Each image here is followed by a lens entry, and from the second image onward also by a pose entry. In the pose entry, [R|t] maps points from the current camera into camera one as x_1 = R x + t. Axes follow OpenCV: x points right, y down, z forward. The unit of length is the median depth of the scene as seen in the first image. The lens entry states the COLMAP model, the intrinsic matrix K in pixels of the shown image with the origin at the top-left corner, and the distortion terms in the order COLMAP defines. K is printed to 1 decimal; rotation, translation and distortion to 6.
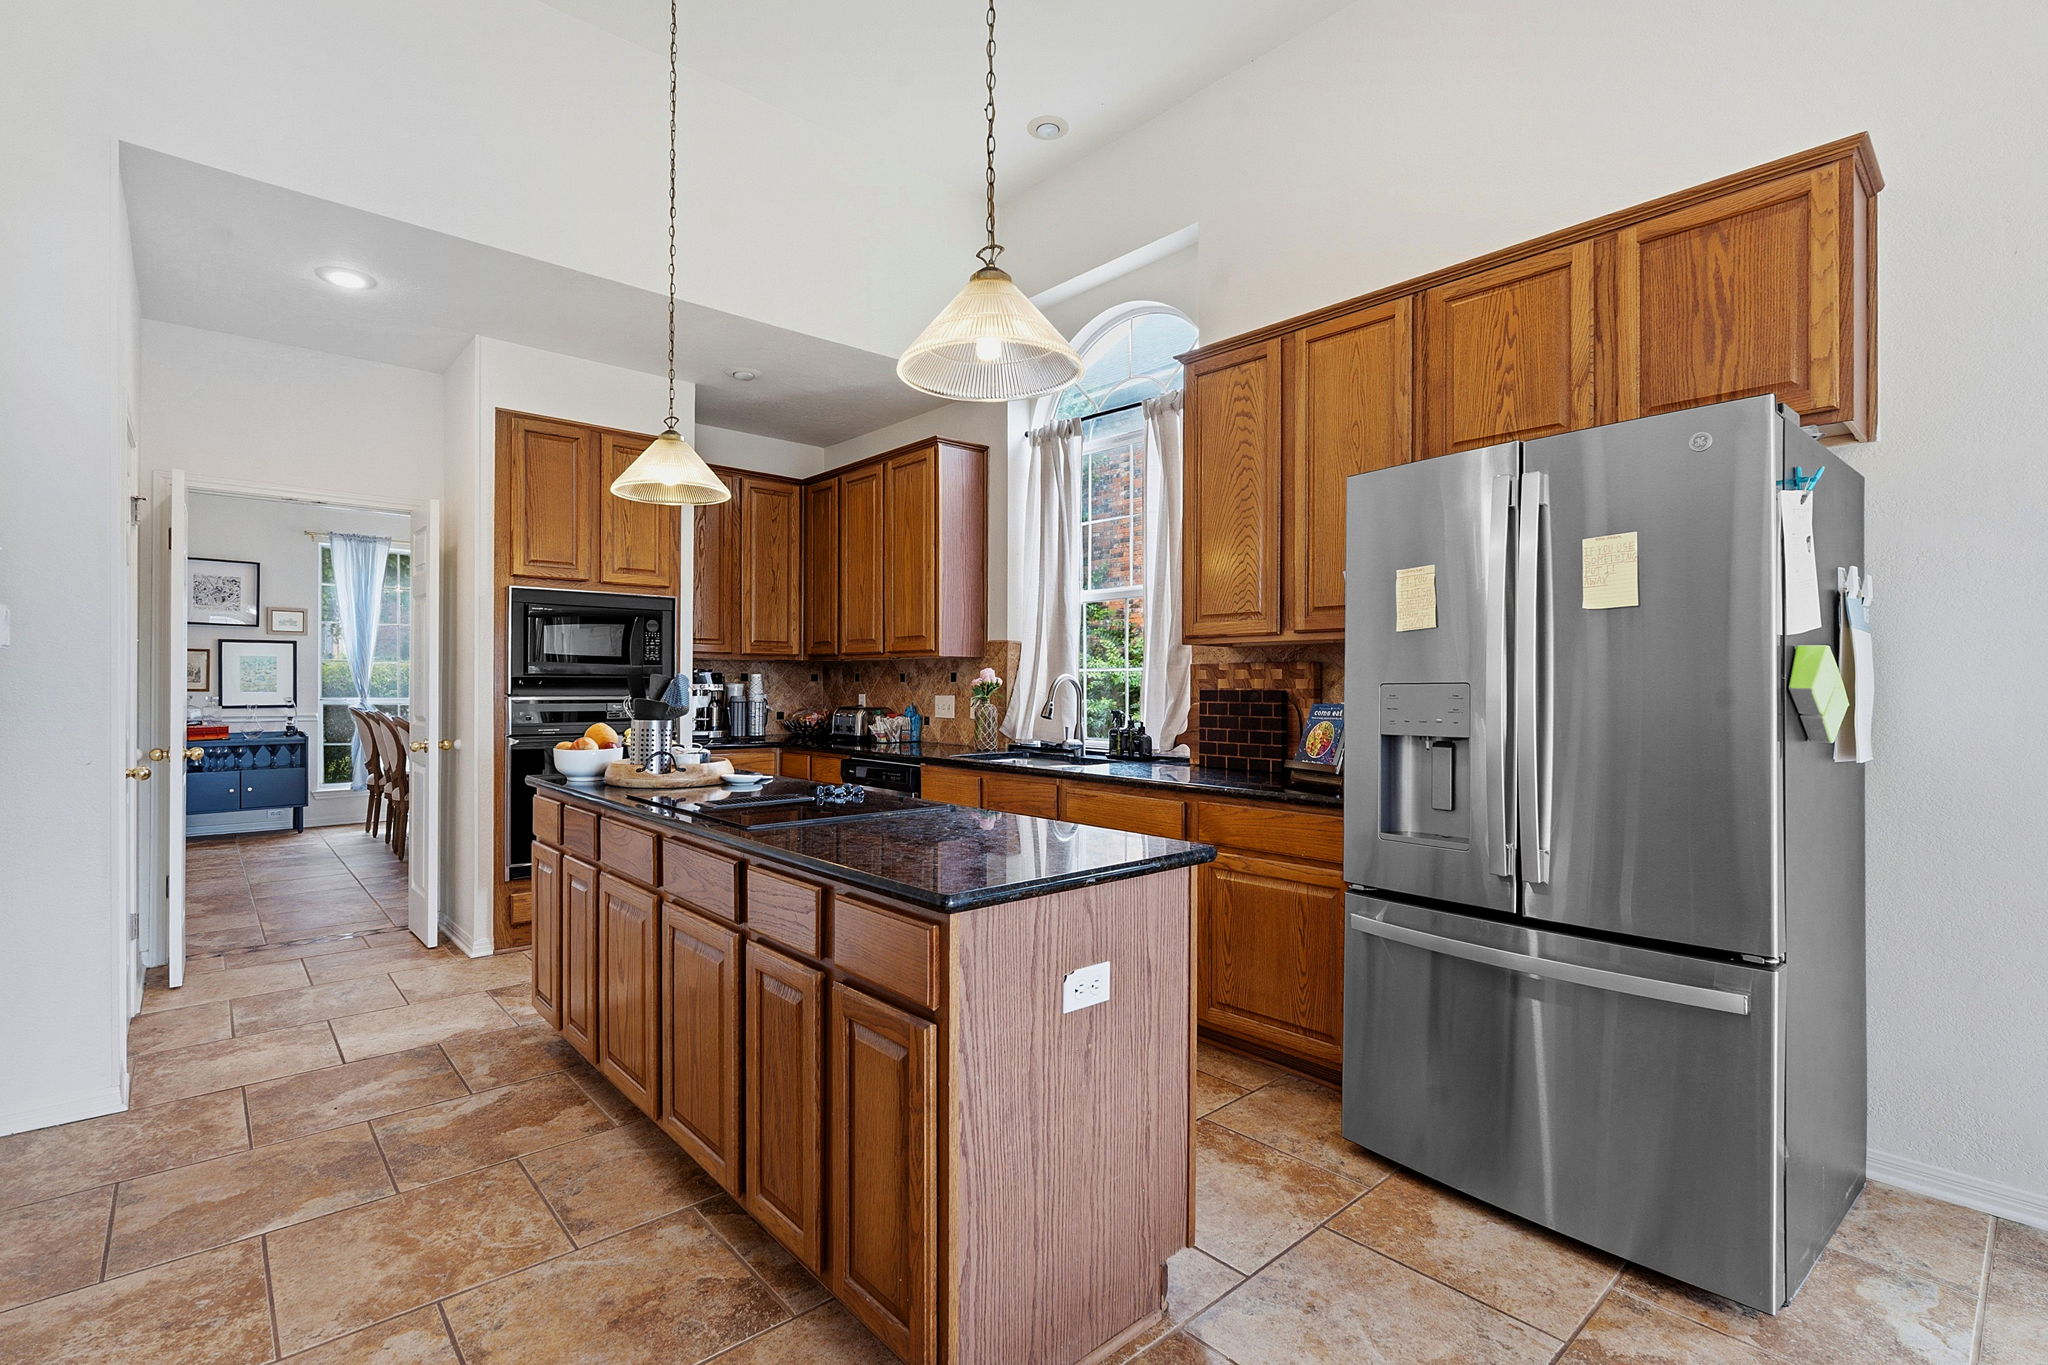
lens RADIAL K [[919.6, 0, 1020.9], [0, 919.6, 688.3], [0, 0, 1]] dist [-0.004228, 0.000462]
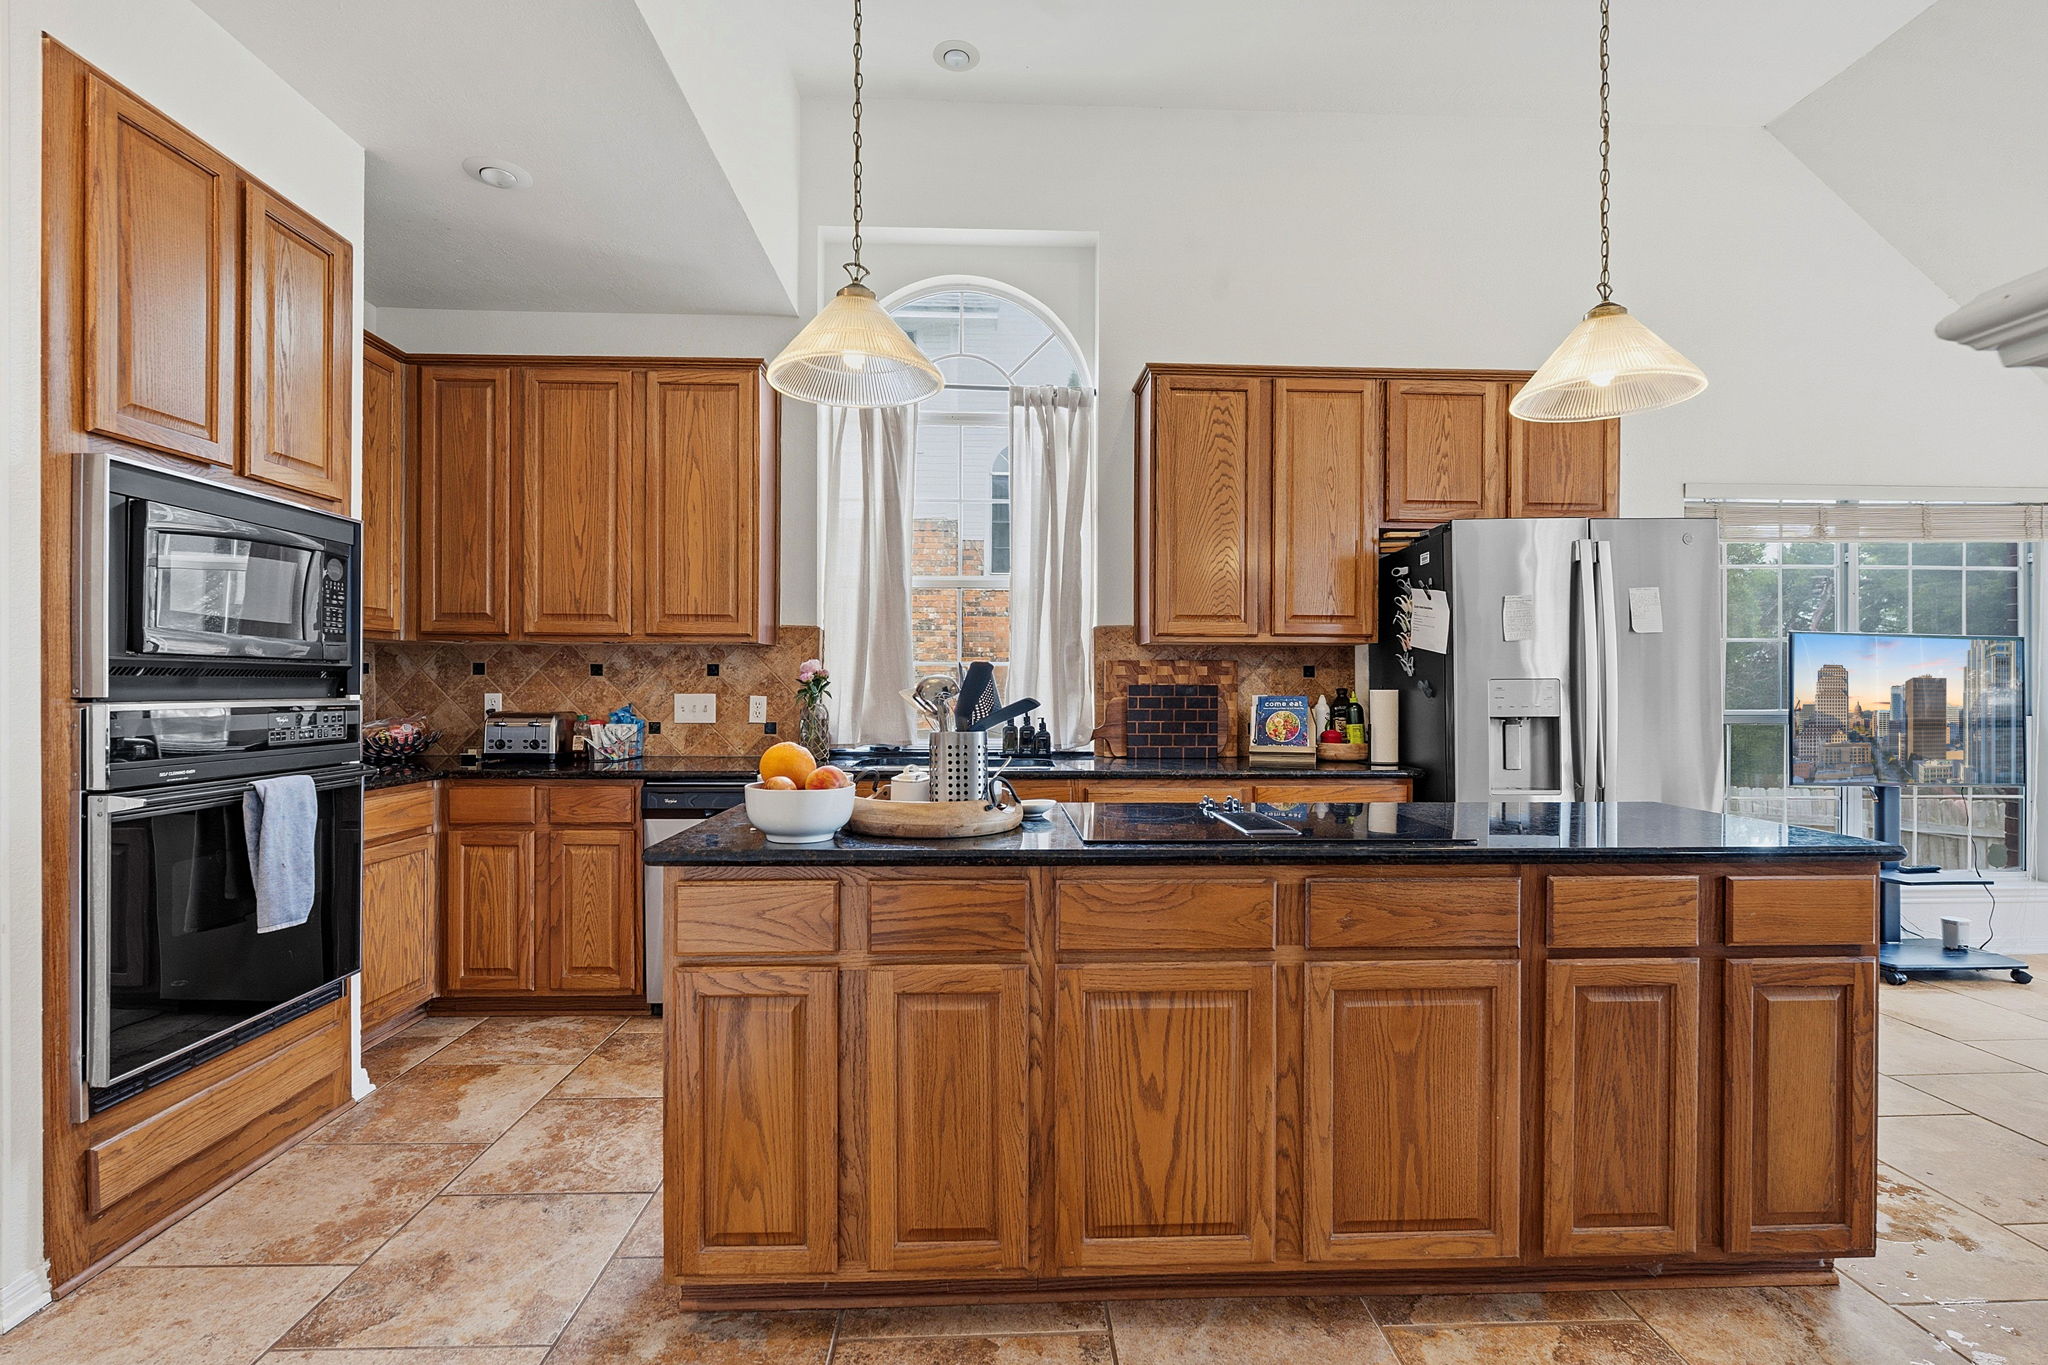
lens RADIAL K [[919.6, 0, 1008.0], [0, 919.6, 688.1], [0, 0, 1]] dist [-0.004228, 0.000462]
pose [[0.644603, -0.003813, 0.764508, -0.774229], [0.002043, 0.999993, 0.003264, 0.001636], [-0.764515, -0.000542, 0.644606, 0.480380]]
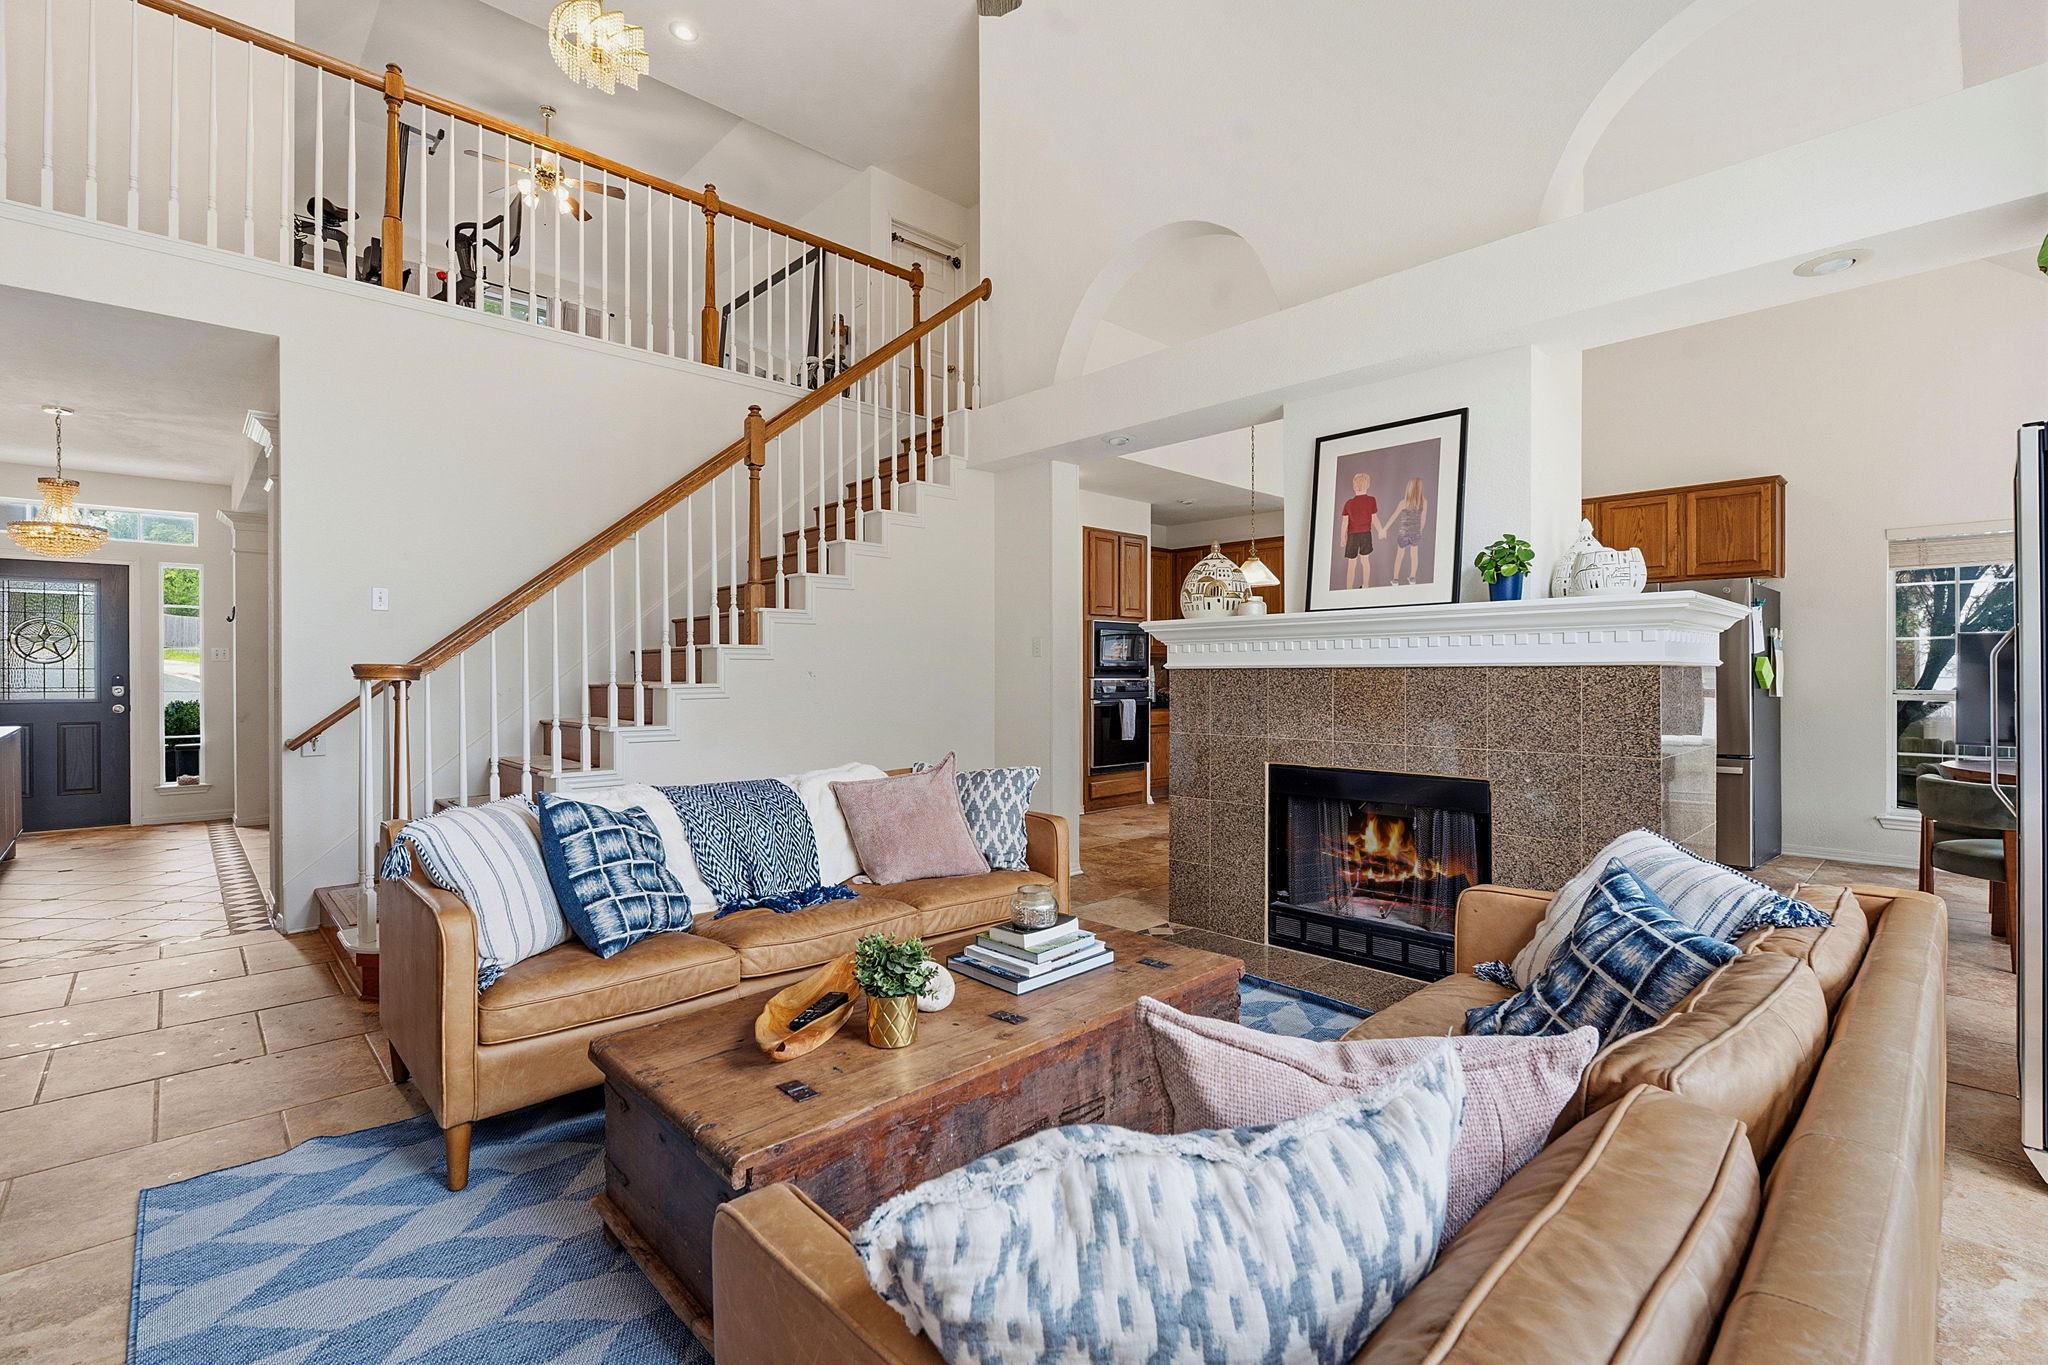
lens RADIAL K [[919.6, 0, 1011.2], [0, 919.6, 678.2], [0, 0, 1]] dist [-0.004228, 0.000462]
pose [[0.999570, -0.002030, 0.029253, -0.987767], [0.002065, 0.999997, -0.001191, 0.014162], [-0.029251, 0.001251, 0.999571, -1.133217]]
